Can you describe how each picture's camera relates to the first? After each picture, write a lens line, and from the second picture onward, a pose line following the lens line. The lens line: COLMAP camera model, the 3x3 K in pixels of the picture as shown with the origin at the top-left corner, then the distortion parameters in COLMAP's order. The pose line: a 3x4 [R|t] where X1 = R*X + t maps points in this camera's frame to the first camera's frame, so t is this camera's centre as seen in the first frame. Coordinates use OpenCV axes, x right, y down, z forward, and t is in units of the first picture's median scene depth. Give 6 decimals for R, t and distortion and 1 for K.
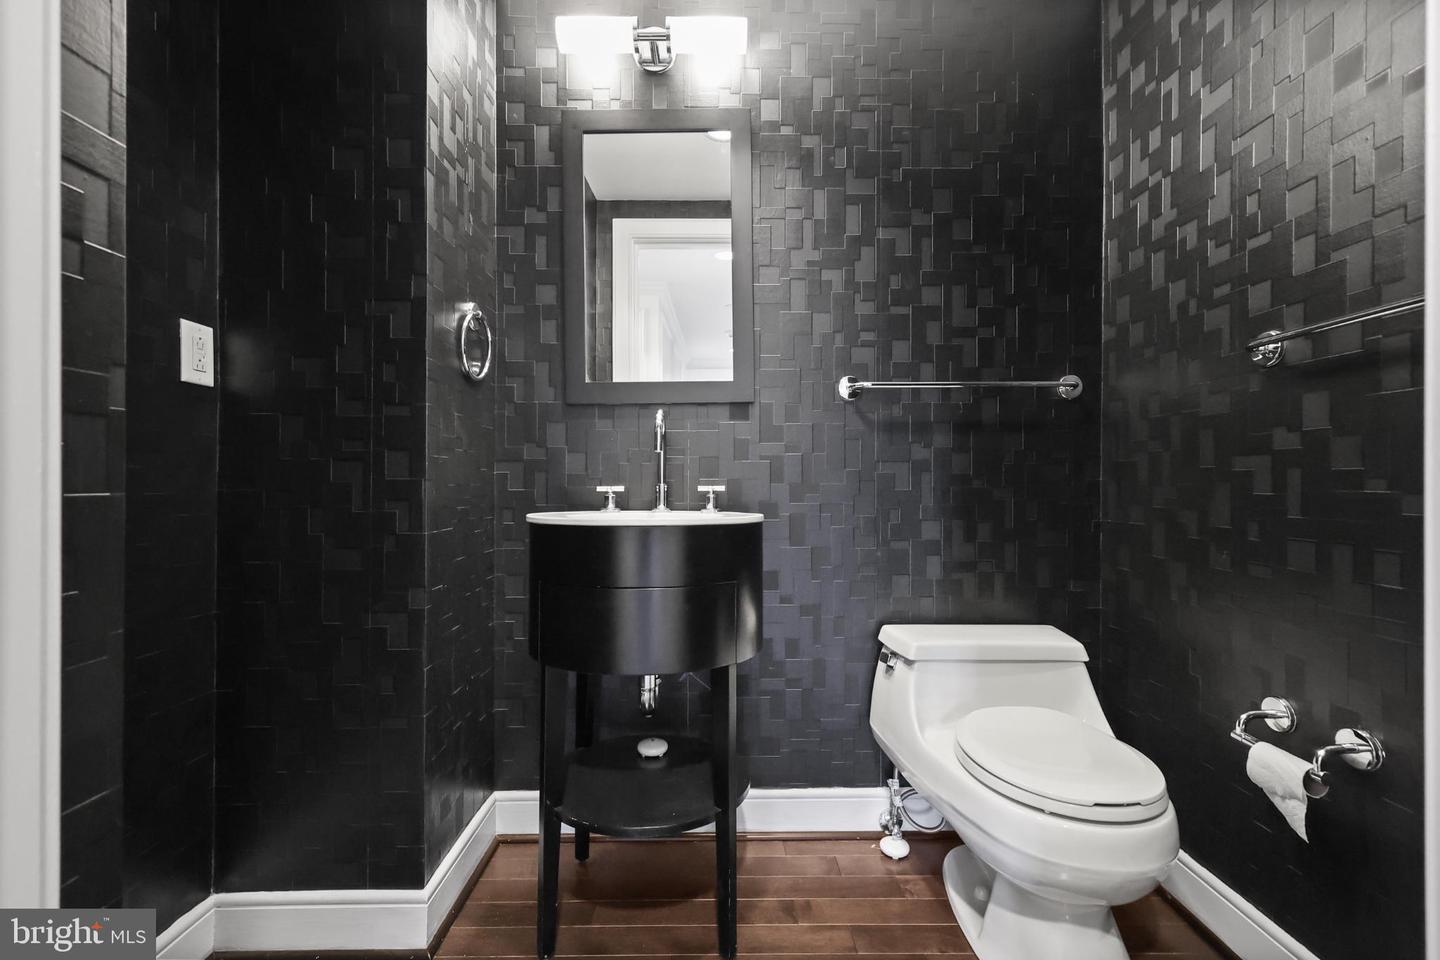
lens RADIAL K [[629.2, 0, 721.6], [0, 629.2, 480.2], [0, 0, 1]] dist [0.002073, 0.000203]
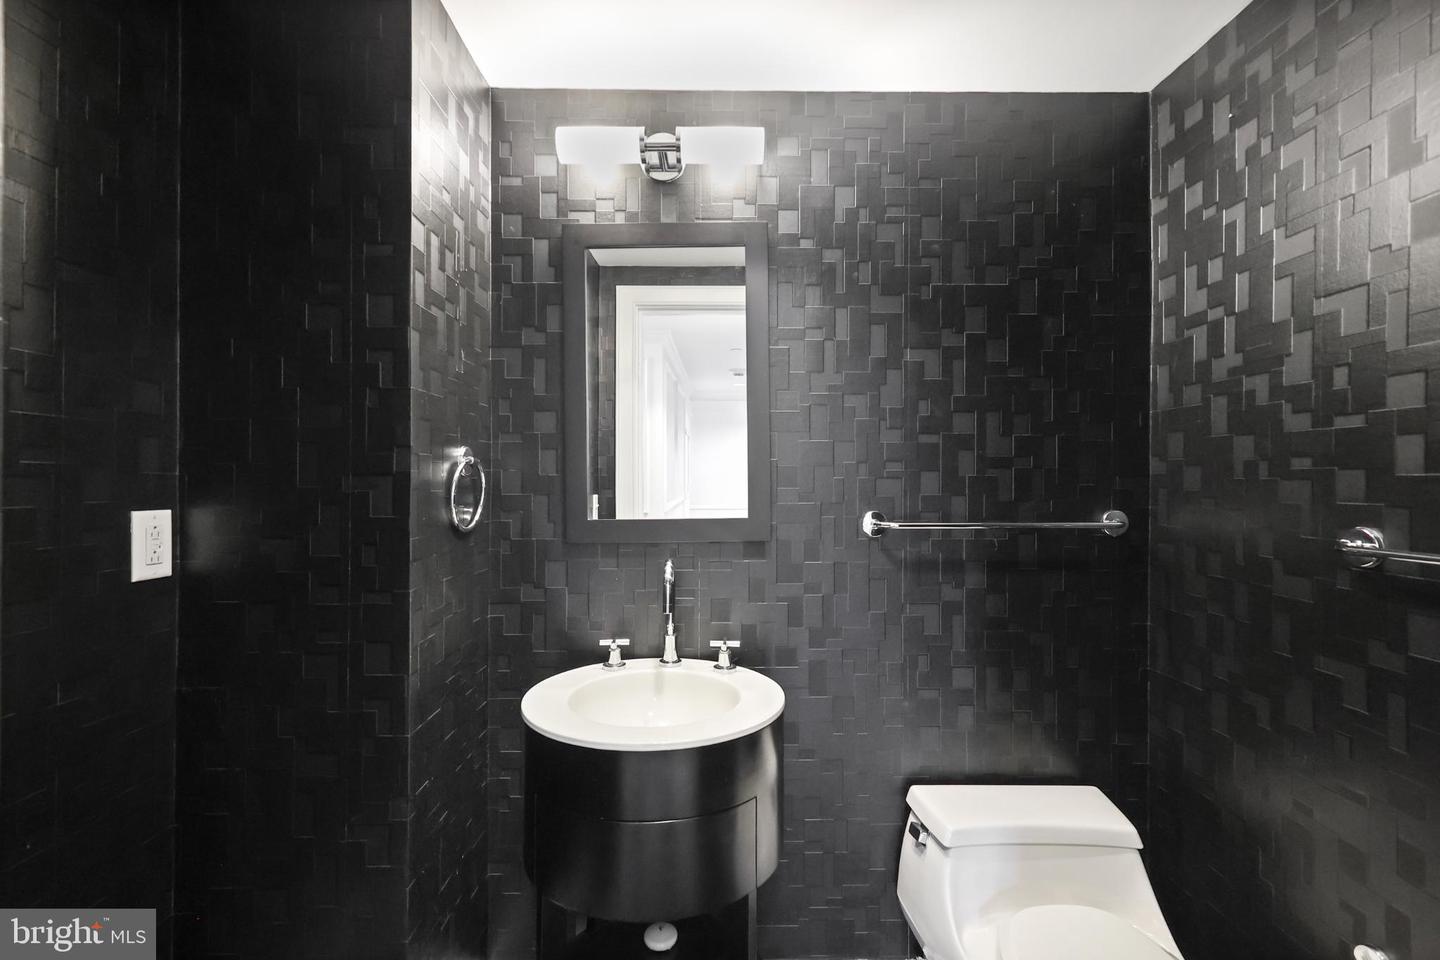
lens RADIAL K [[626.1, 0, 720.3], [0, 626.1, 476.8], [0, 0, 1]] dist [0.002539, -0.000570]
pose [[0.999992, 0.001667, -0.003666, -0.019477], [-0.001671, 0.999998, -0.001201, -0.221875], [0.003664, 0.001207, 0.999993, 0.087254]]
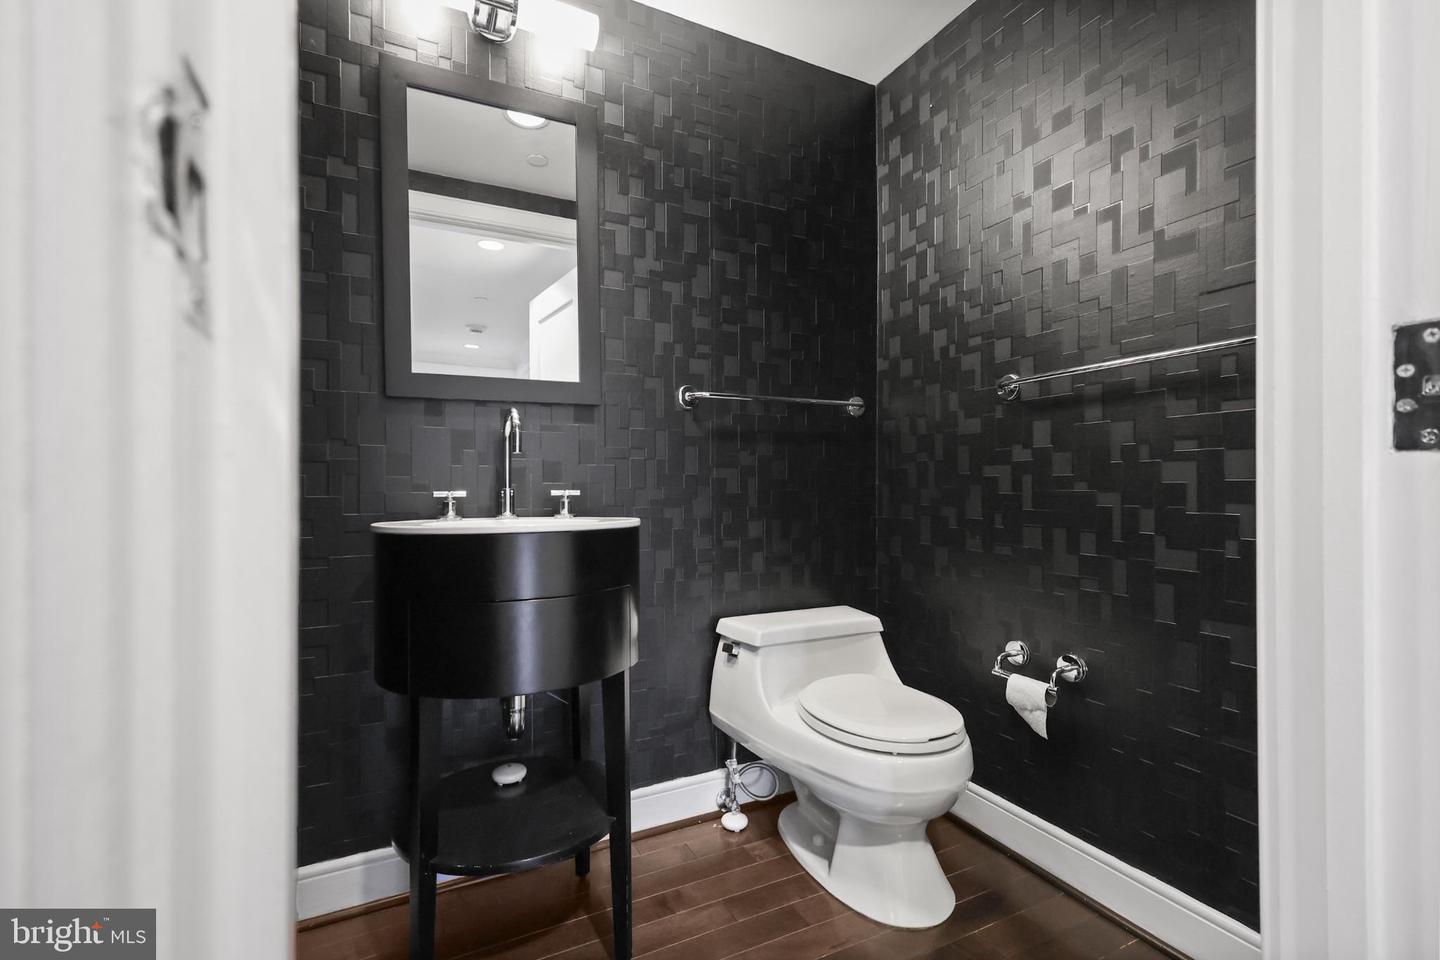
lens RADIAL K [[628.1, 0, 718.9], [0, 628.1, 484.1], [0, 0, 1]] dist [0.002224, 0.000014]
pose [[0.900218, -0.001769, 0.435436, -0.216469], [0.002701, 0.999995, -0.001523, 0.001672], [-0.435431, 0.002547, 0.900218, 0.031885]]
